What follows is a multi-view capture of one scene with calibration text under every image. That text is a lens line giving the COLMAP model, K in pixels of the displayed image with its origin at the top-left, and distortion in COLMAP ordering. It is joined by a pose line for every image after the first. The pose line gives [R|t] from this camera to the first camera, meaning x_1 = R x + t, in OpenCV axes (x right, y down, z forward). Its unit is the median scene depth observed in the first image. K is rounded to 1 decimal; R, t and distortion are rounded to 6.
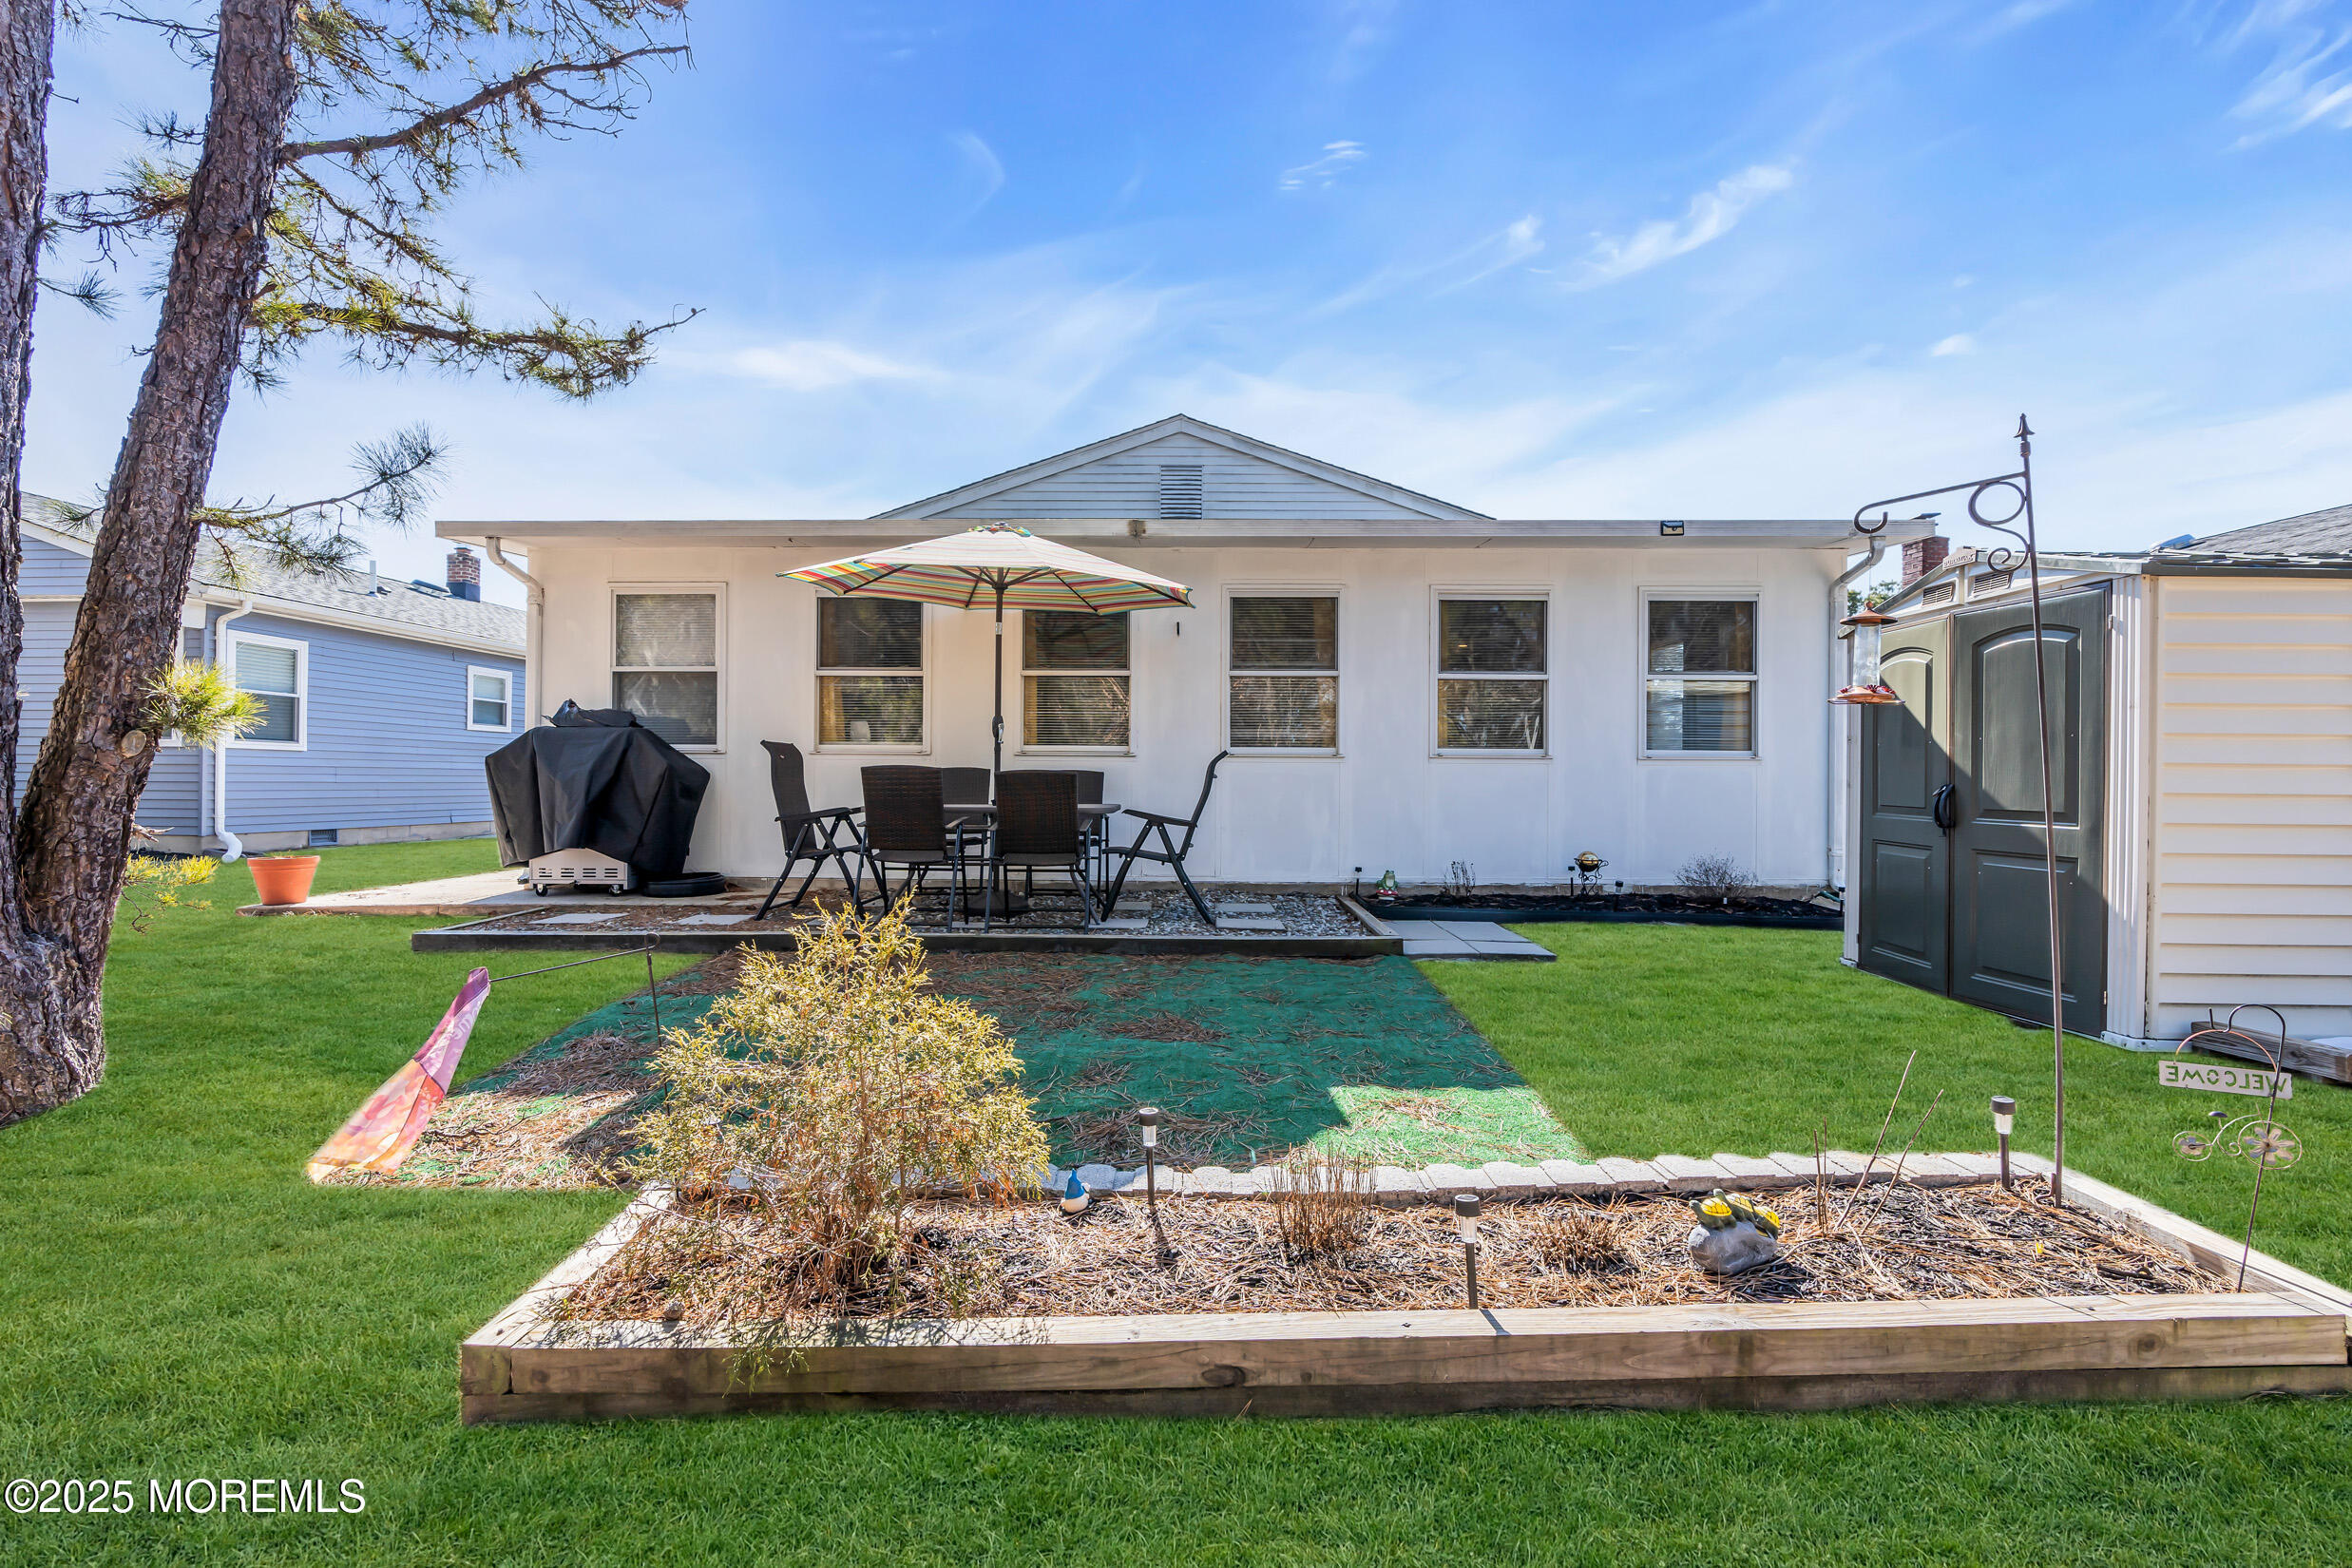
lens RADIAL K [[1056.4, 0, 1168.1], [0, 1056.4, 786.4], [0, 0, 1]] dist [-0.011521, 0.002610]
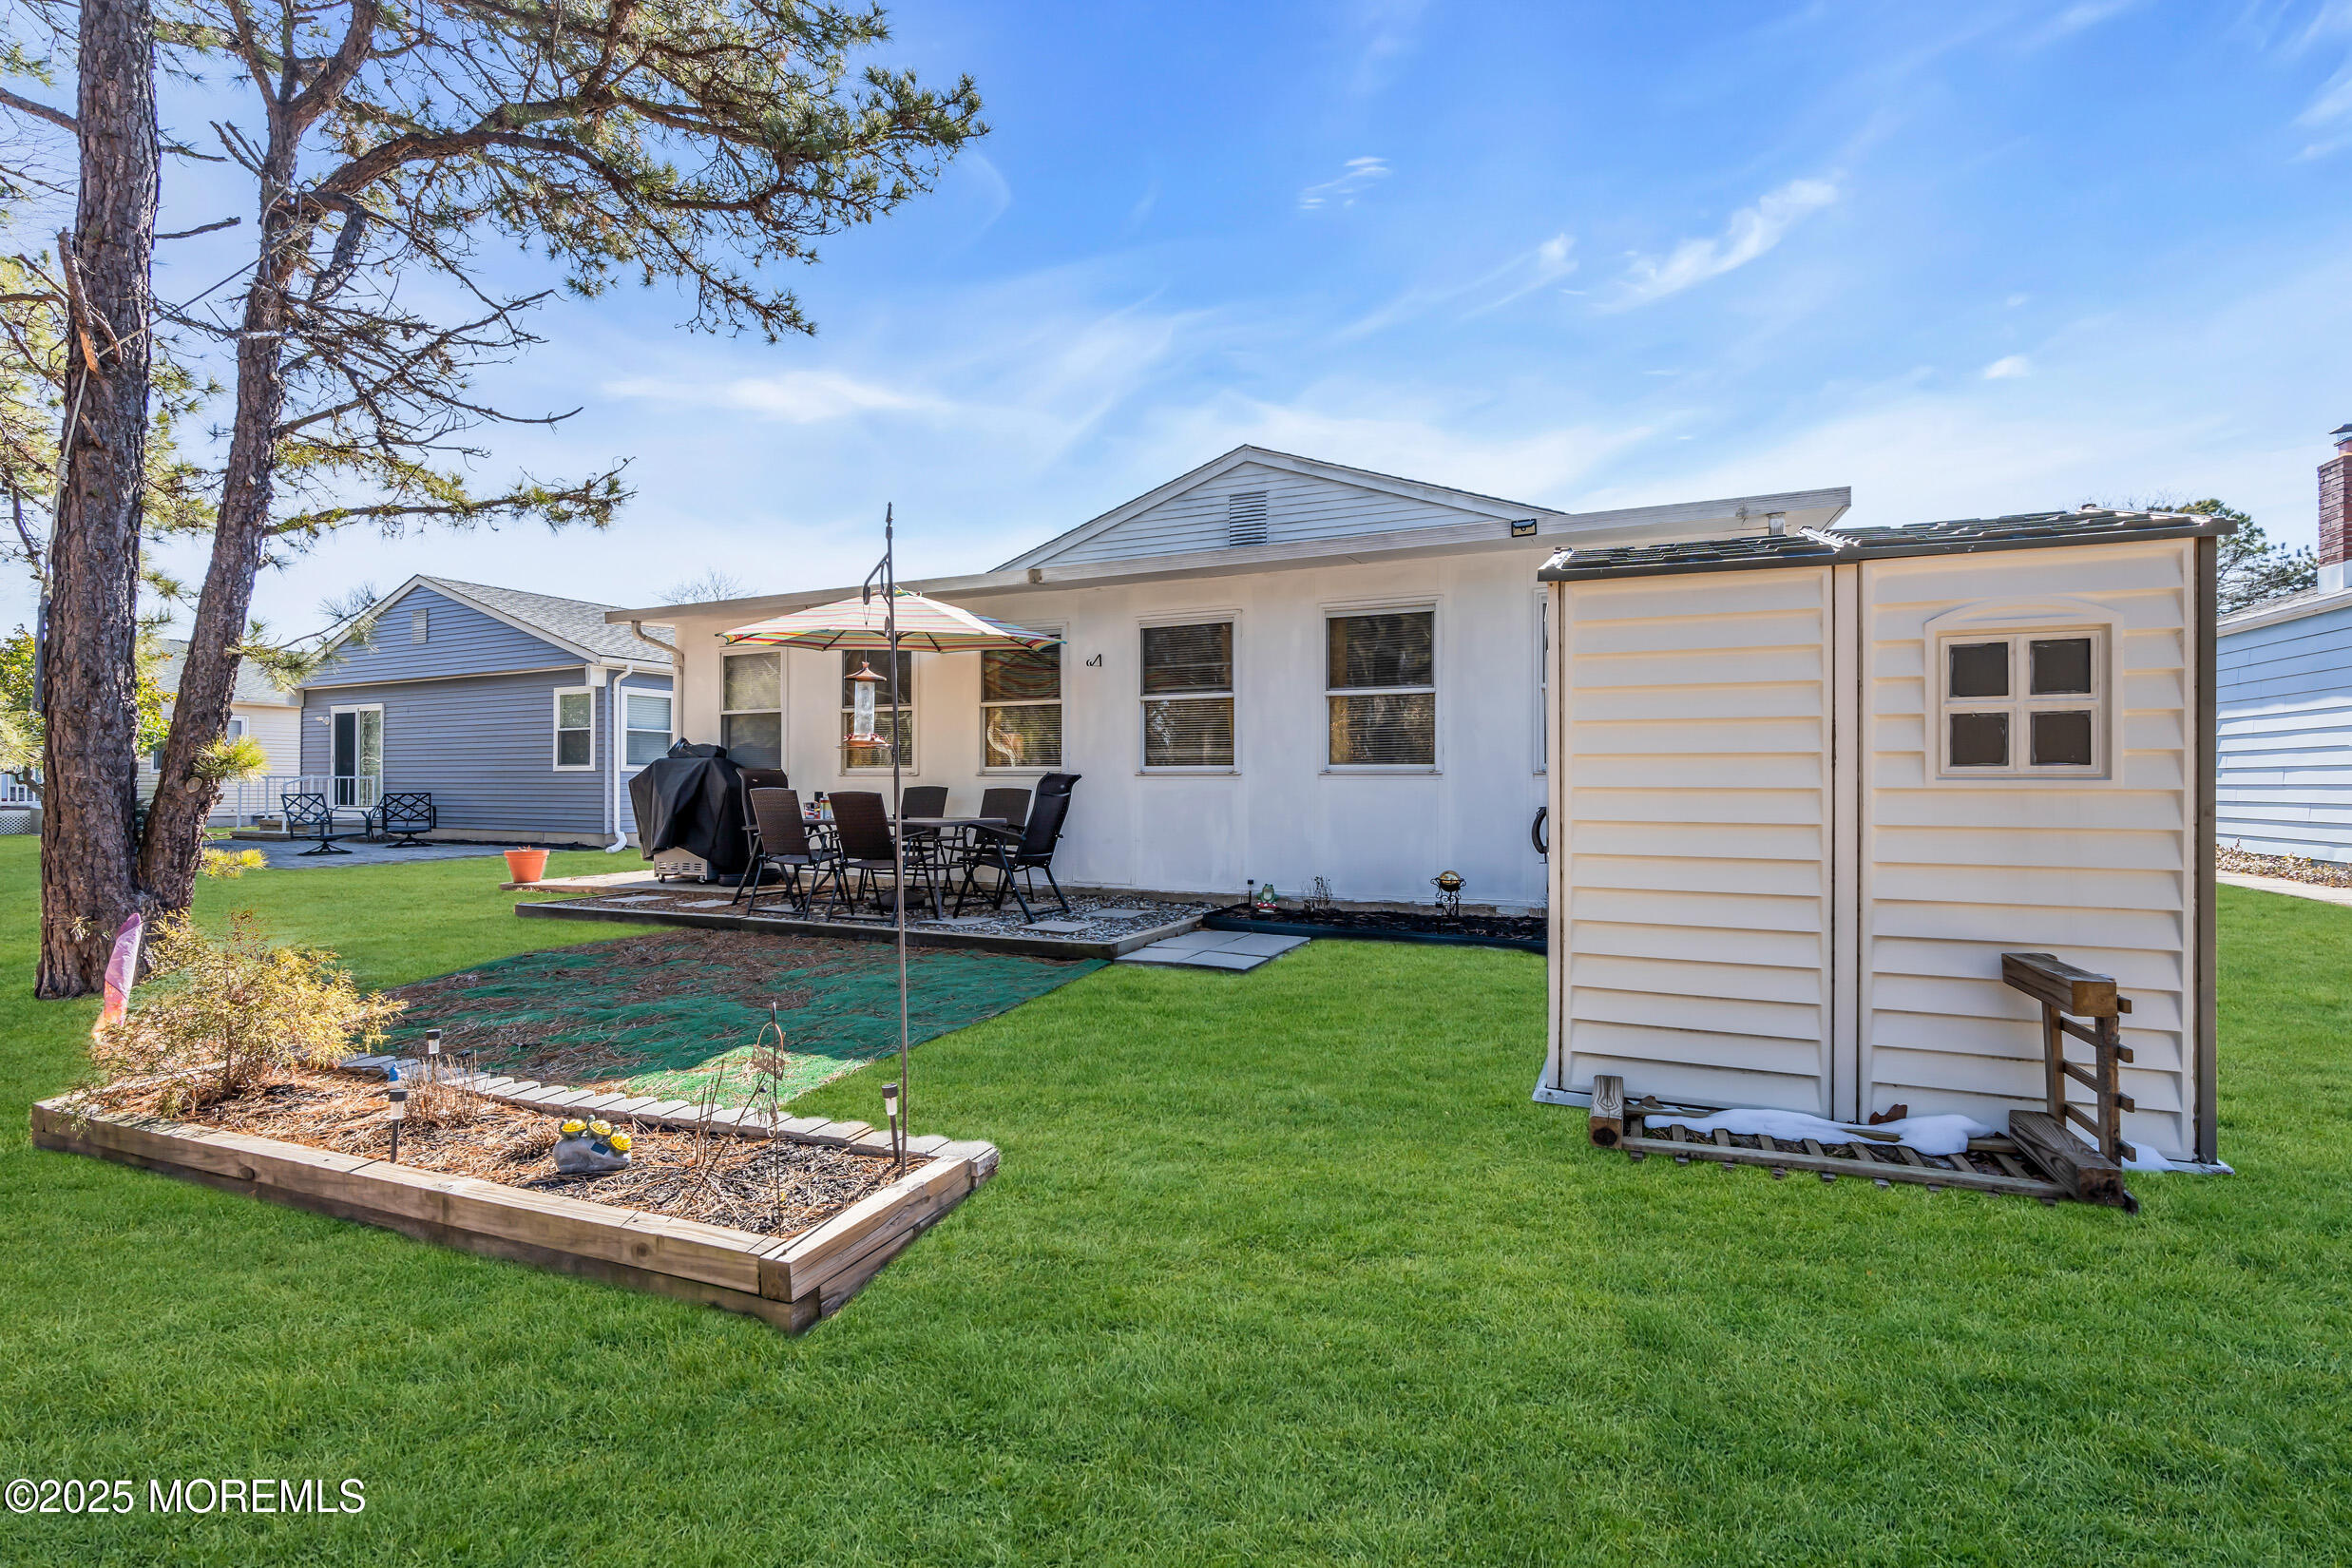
lens RADIAL K [[1056.4, 0, 1166.1], [0, 1056.4, 782.8], [0, 0, 1]] dist [-0.011521, 0.002610]
pose [[0.918325, -0.006673, -0.395771, 0.515732], [0.002912, 0.999945, -0.010102, -0.009130], [0.395817, 0.008125, 0.918294, 0.011866]]
